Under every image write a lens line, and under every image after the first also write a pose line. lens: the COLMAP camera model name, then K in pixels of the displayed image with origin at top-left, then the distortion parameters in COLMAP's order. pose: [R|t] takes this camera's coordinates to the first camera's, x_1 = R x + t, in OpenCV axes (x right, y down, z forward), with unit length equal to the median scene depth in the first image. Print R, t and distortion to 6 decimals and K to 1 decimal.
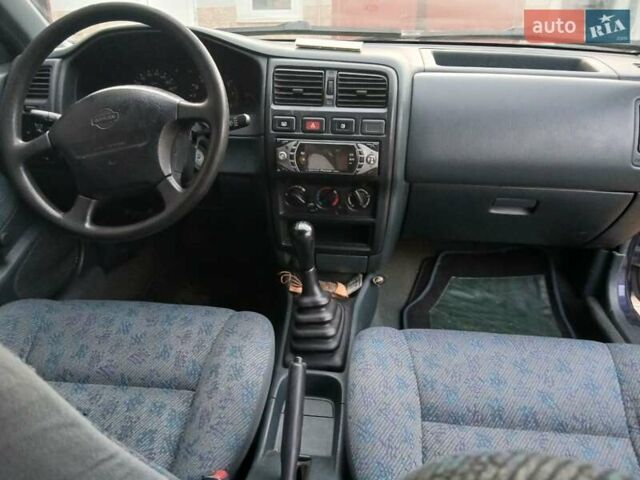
lens RADIAL K [[479.5, 0, 318.1], [0, 479.5, 236.8], [0, 0, 1]] dist [0.078402, -0.139471]
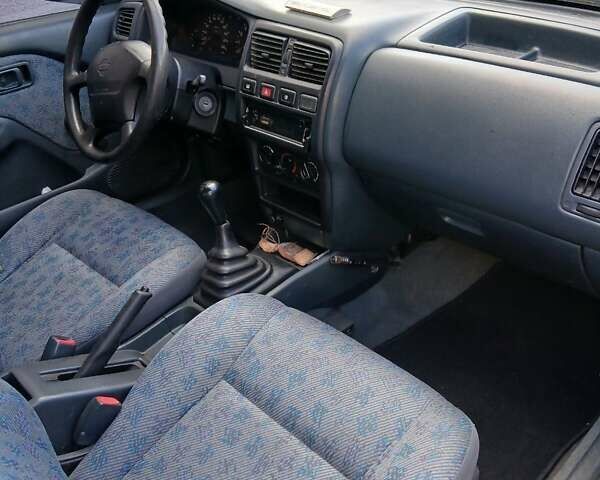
lens RADIAL K [[601.5, 0, 300.0], [0, 601.5, 240.0], [0, 0, 1]] dist [0.121203, -0.250568]
pose [[0.769105, 0.285088, -0.572017, 0.875952], [-0.206219, 0.957827, 0.200101, -0.202156], [0.604940, -0.035938, 0.795460, 0.002637]]
